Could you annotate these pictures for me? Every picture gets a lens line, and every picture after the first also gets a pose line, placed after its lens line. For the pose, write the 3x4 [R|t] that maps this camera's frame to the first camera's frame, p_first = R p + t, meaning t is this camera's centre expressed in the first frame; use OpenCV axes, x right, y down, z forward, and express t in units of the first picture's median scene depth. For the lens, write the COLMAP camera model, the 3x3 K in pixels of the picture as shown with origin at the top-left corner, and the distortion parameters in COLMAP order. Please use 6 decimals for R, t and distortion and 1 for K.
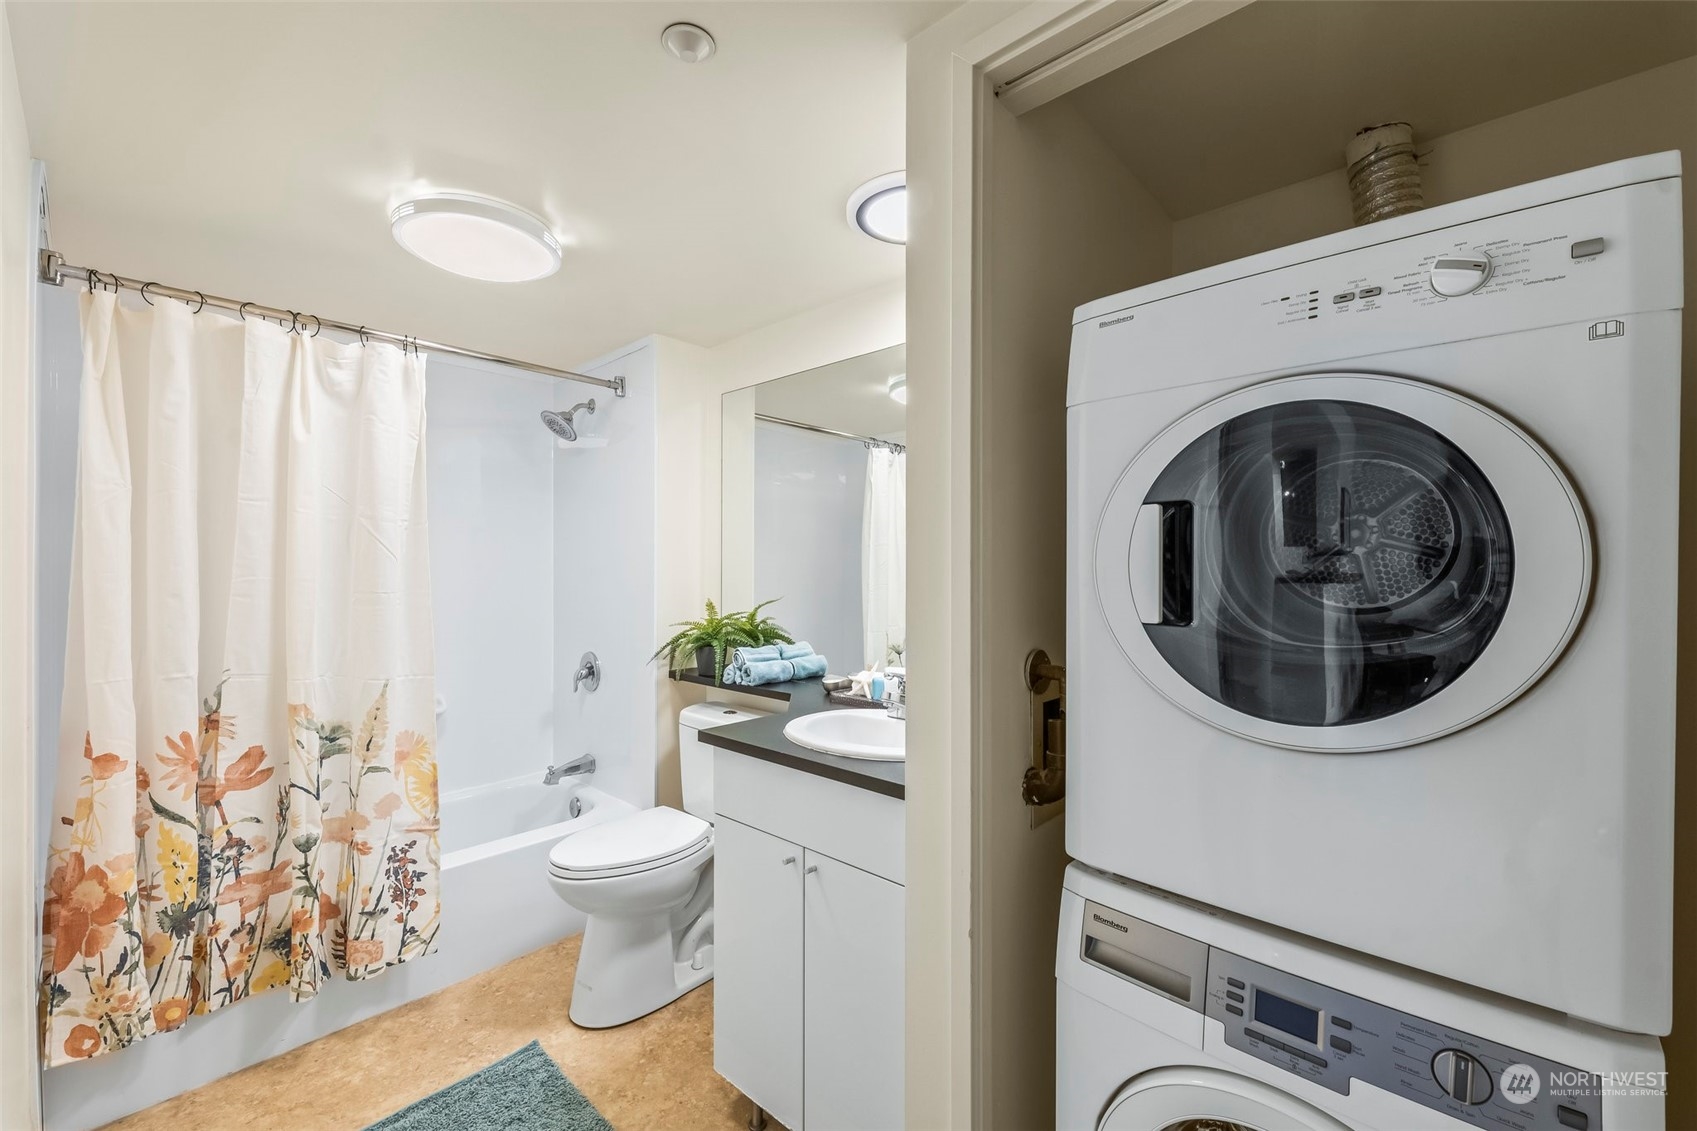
lens RADIAL K [[700.6, 0, 847.7], [0, 700.6, 567.3], [0, 0, 1]] dist [0.005118, -0.001101]
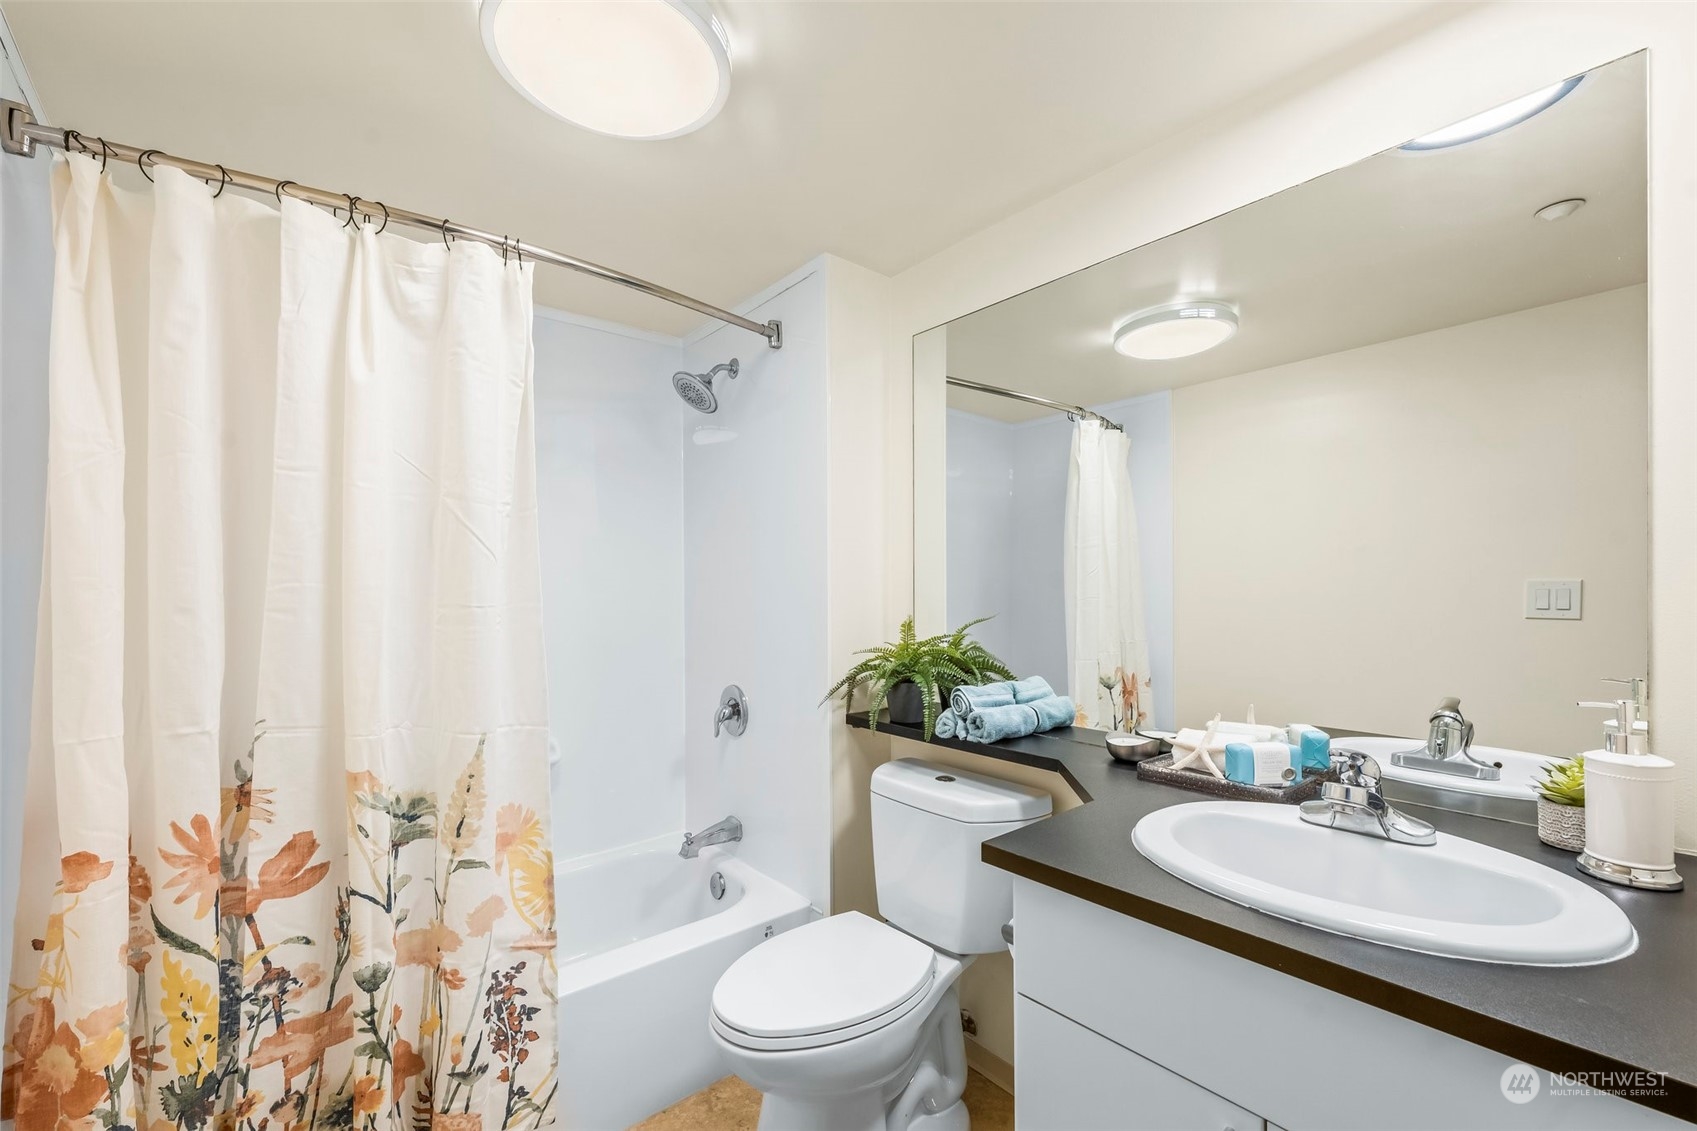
lens RADIAL K [[700.6, 0, 846.2], [0, 700.6, 589.3], [0, 0, 1]] dist [0.005118, -0.001101]
pose [[0.992417, -0.006791, -0.122730, -0.219954], [0.007079, 0.999973, 0.001909, 0.020273], [0.122714, -0.002764, 0.992438, 0.364109]]
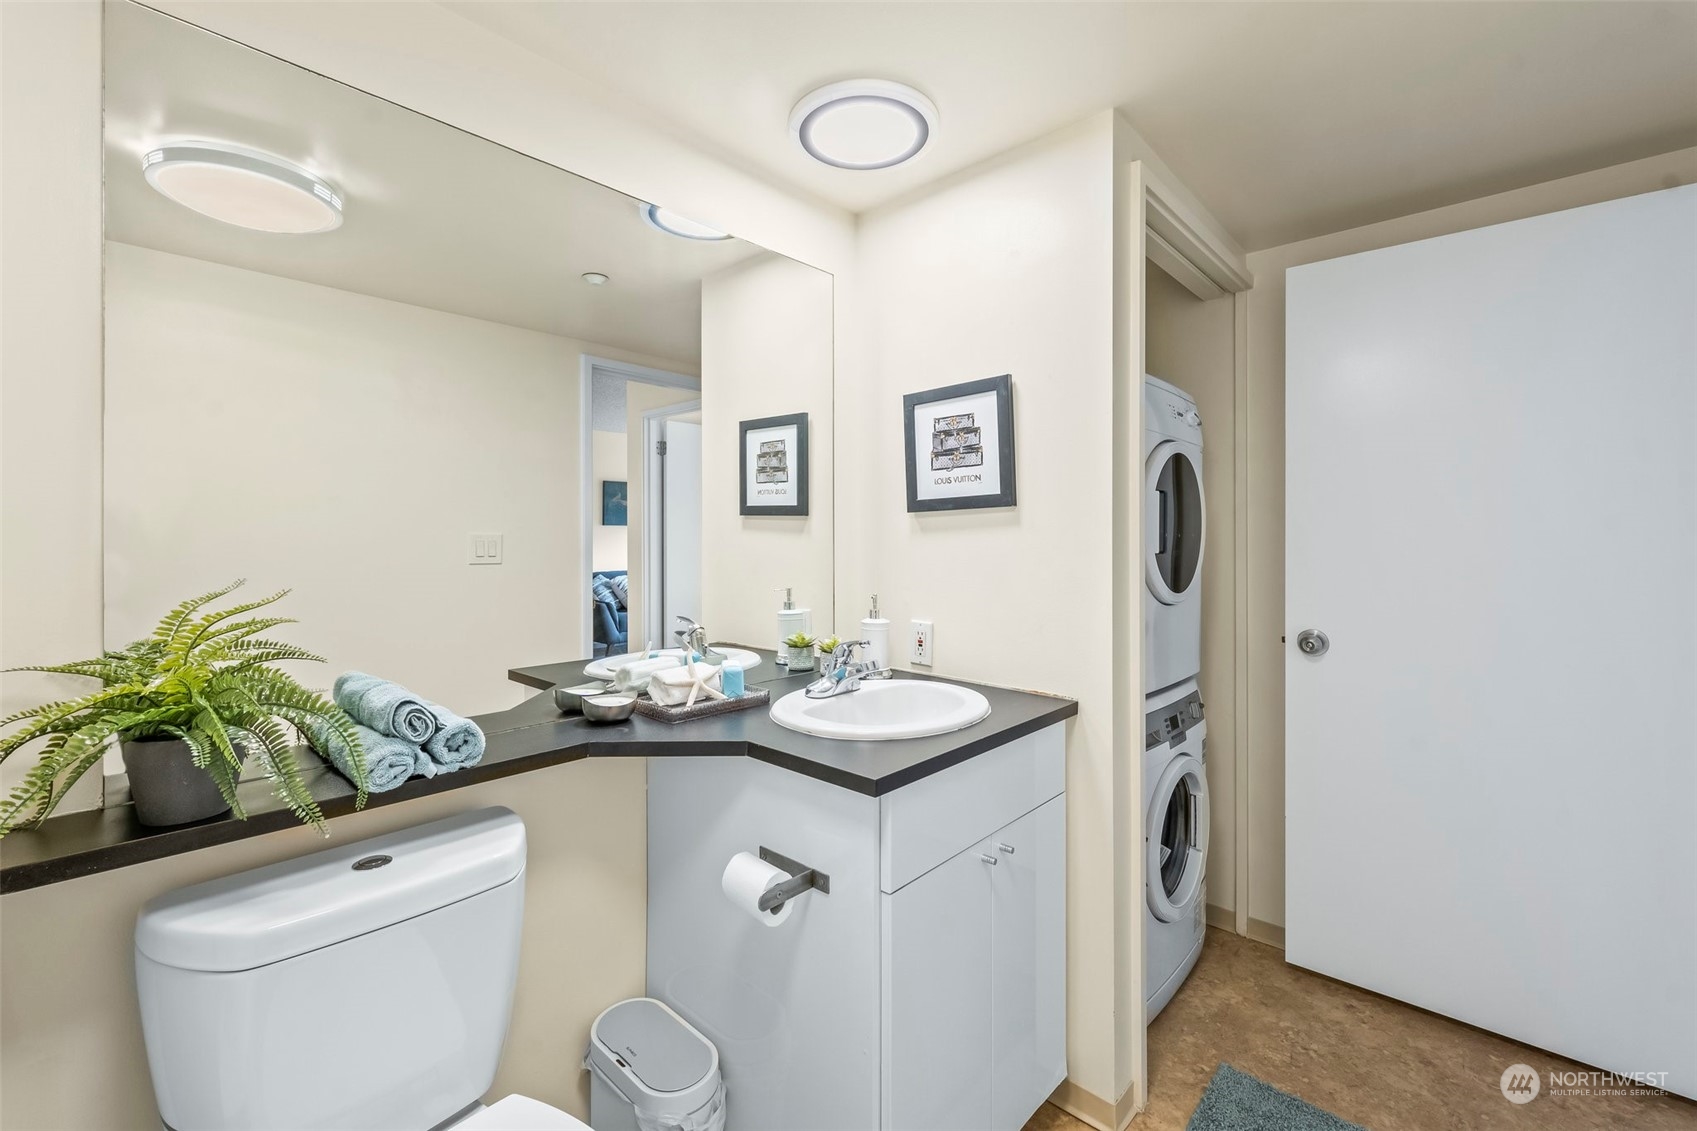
lens RADIAL K [[700.6, 0, 842.9], [0, 700.6, 541.7], [0, 0, 1]] dist [0.005118, -0.001101]
pose [[0.011600, -0.008008, 0.999901, -0.704227], [0.000184, 0.999968, 0.008007, 0.020100], [-0.999933, 0.000091, 0.011601, 0.887391]]
